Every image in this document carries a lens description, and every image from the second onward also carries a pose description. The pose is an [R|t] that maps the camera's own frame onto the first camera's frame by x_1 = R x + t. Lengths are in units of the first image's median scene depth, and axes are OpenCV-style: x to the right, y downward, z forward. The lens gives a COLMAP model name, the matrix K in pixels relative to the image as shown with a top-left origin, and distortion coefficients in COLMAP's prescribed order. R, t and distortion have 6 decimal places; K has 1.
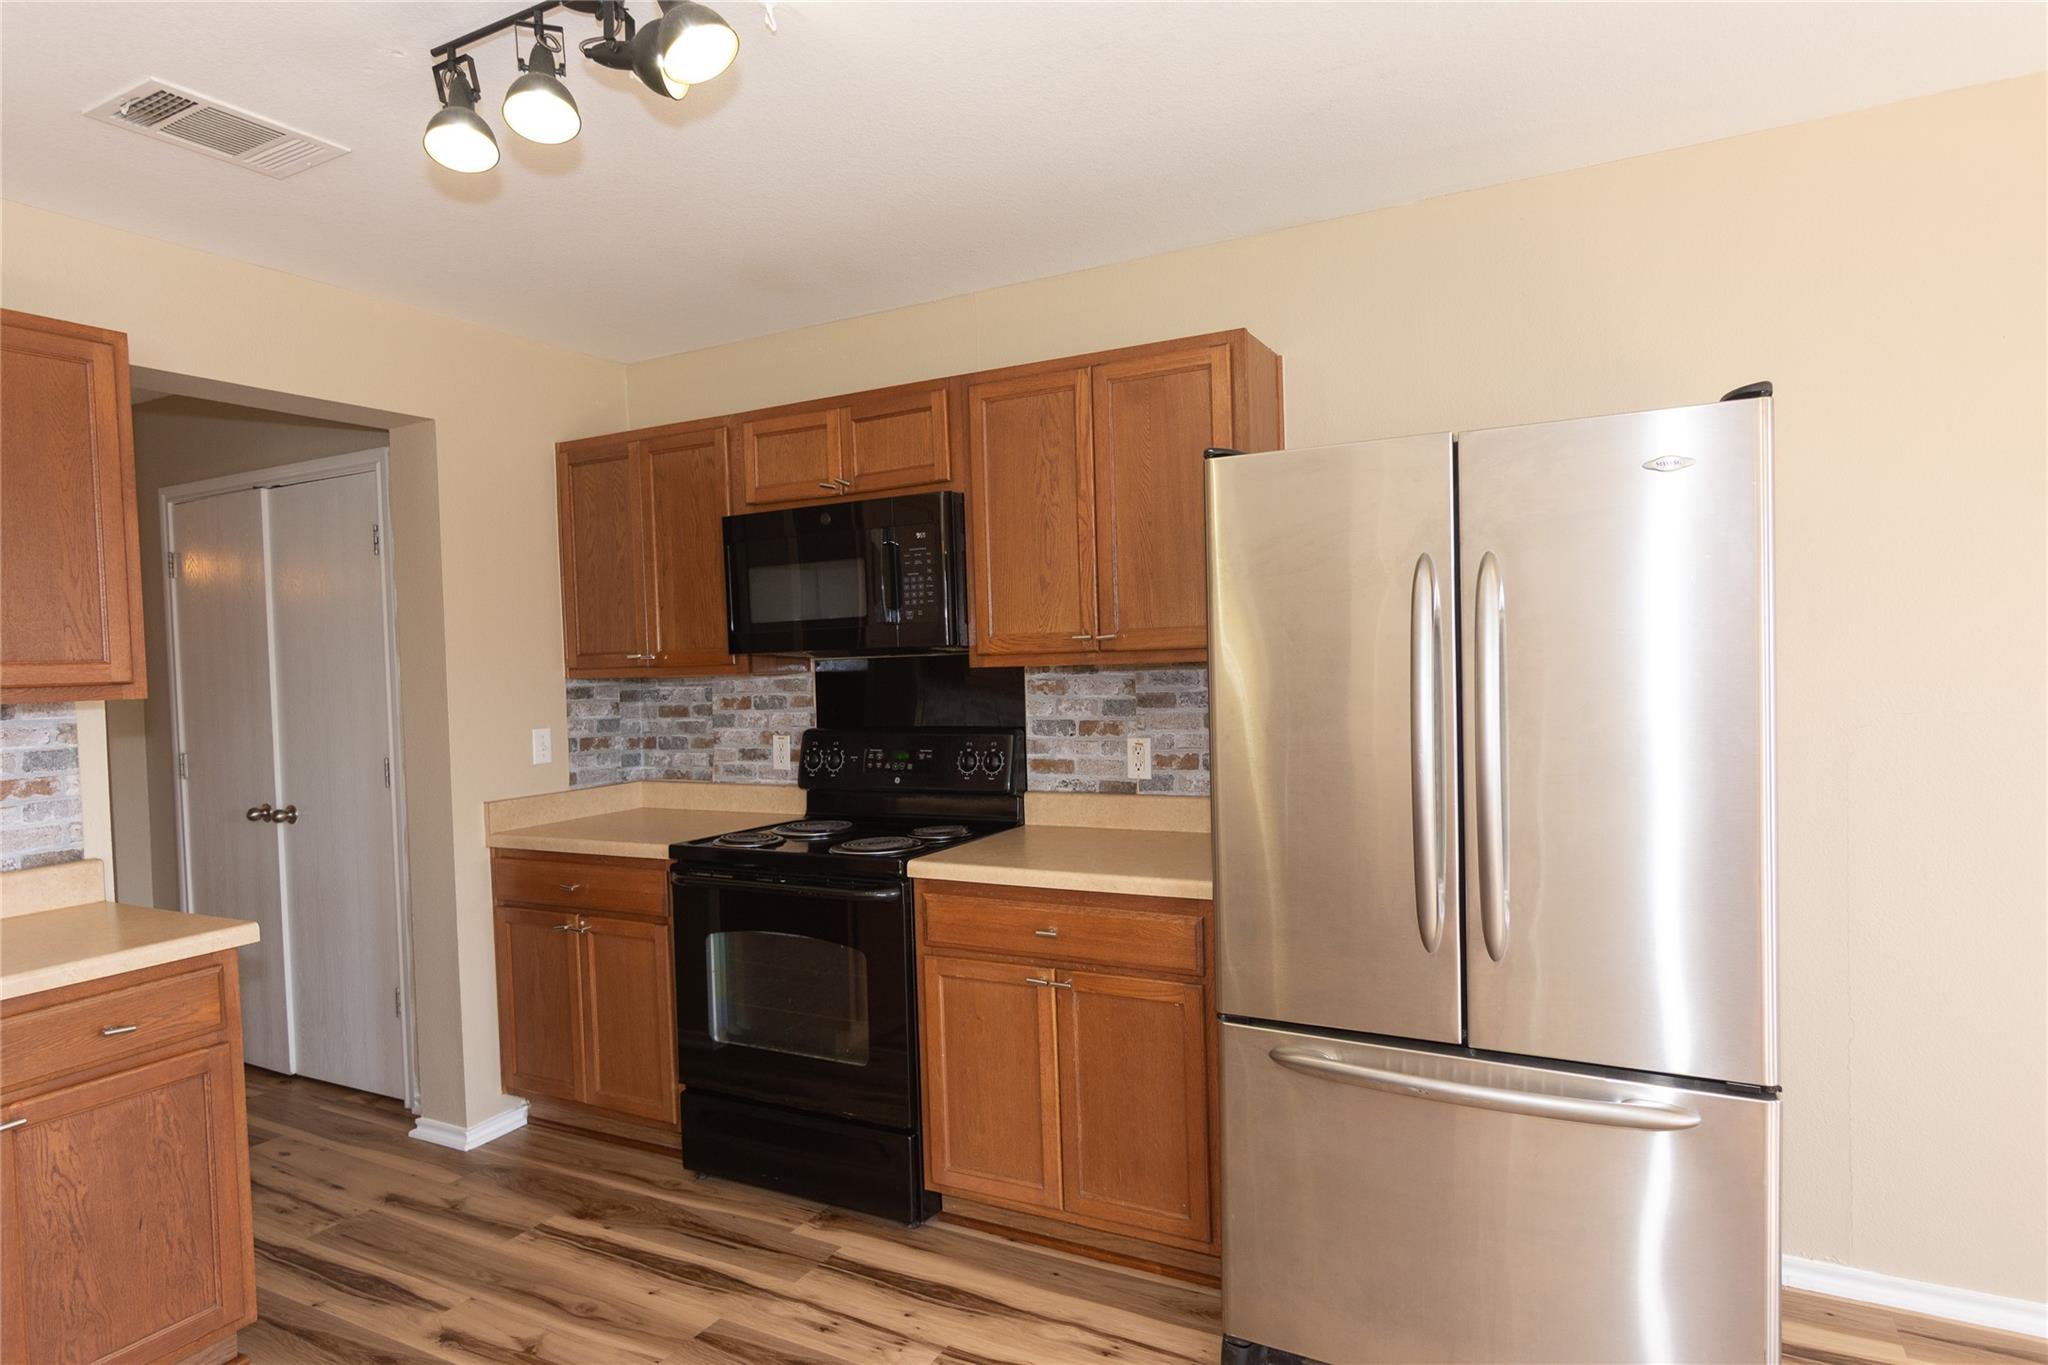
lens RADIAL K [[1161.0, 0, 1017.6], [0, 1161.0, 695.4], [0, 0, 1]] dist [-0.000792, 0.001093]
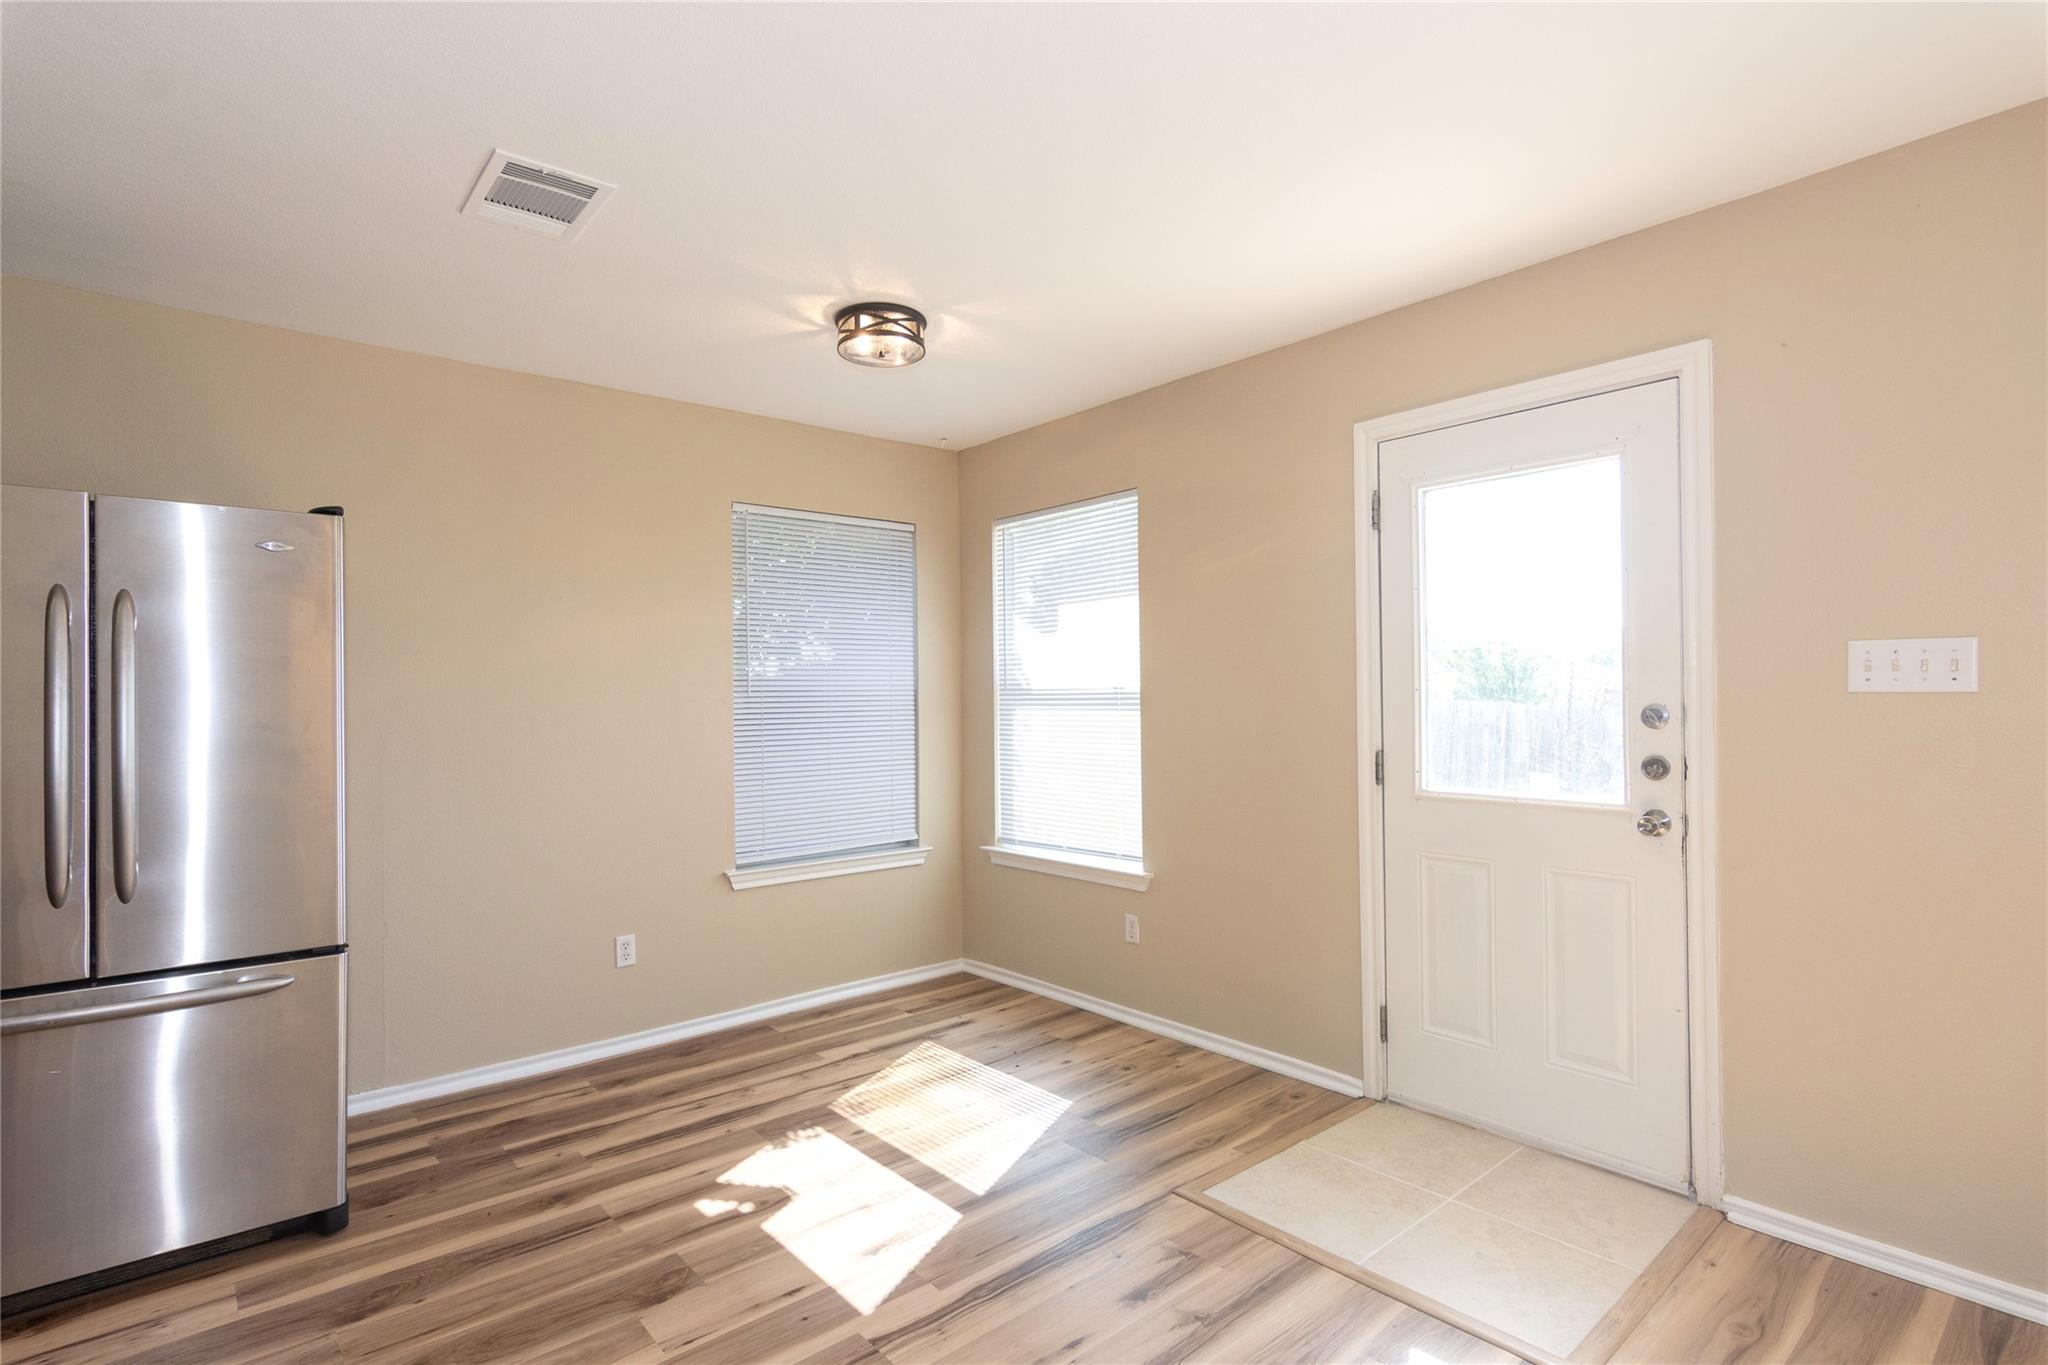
lens RADIAL K [[989.7, 0, 1020.0], [0, 989.7, 692.8], [0, 0, 1]] dist [-0.002613, 0.004163]
pose [[0.357433, 0.035487, 0.933264, -0.163611], [0.030491, 0.998302, -0.049638, 0.047841], [-0.933441, 0.046199, 0.355744, -0.202593]]
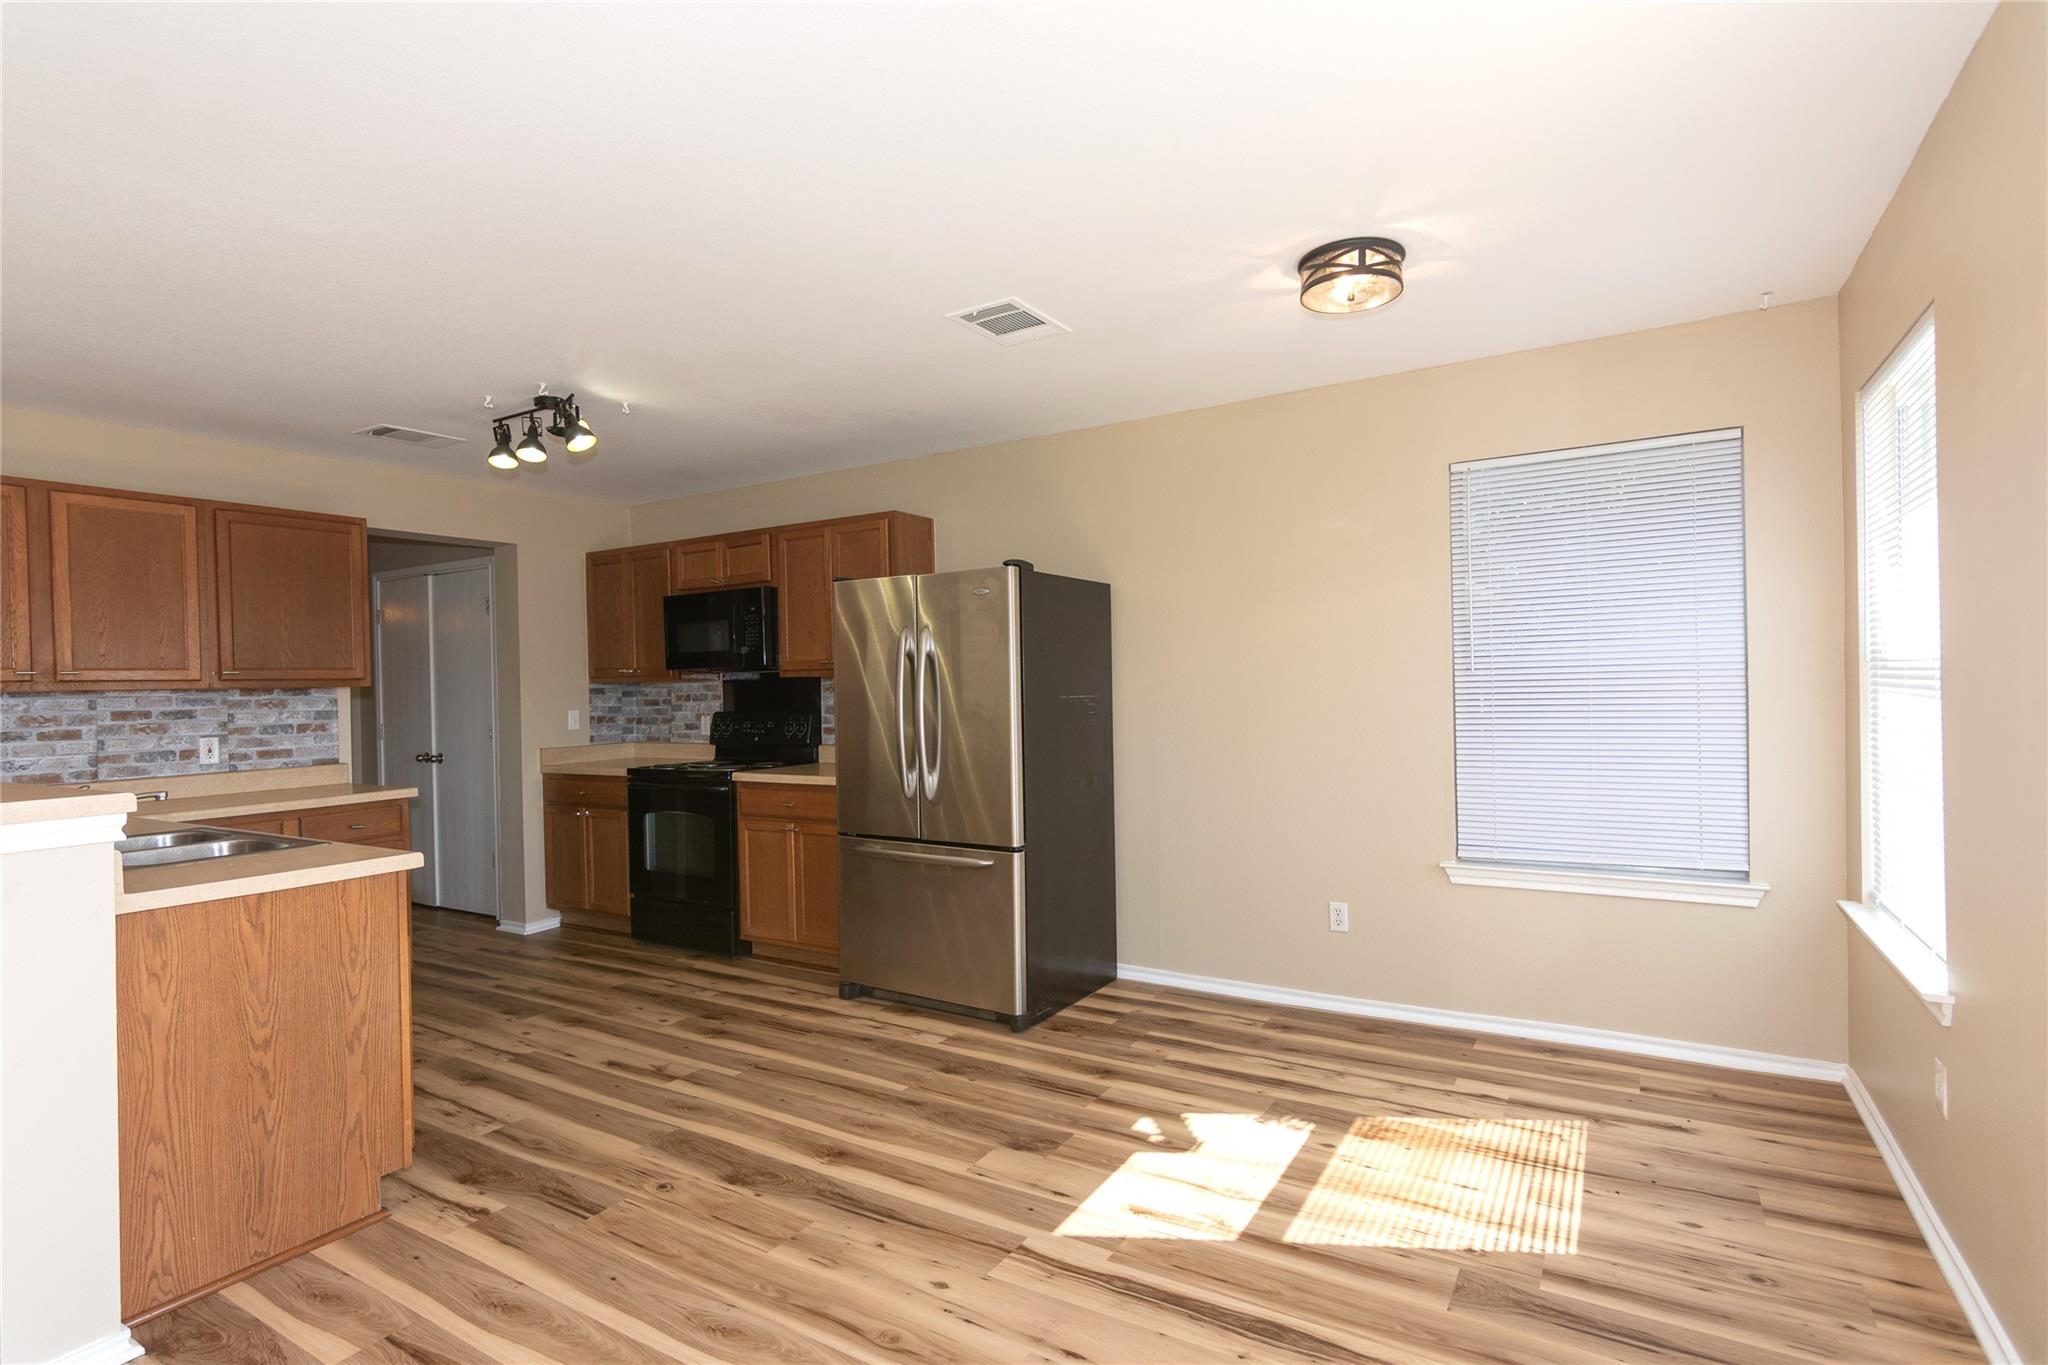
lens RADIAL K [[1009.0, 0, 1018.0], [0, 1009.0, 693.0], [0, 0, 1]] dist [-0.003387, 0.005803]
pose [[0.998490, 0.009988, -0.054021, 0.420296], [-0.011185, 0.999698, -0.021899, 0.032673], [0.053786, 0.022470, 0.998300, -0.613599]]
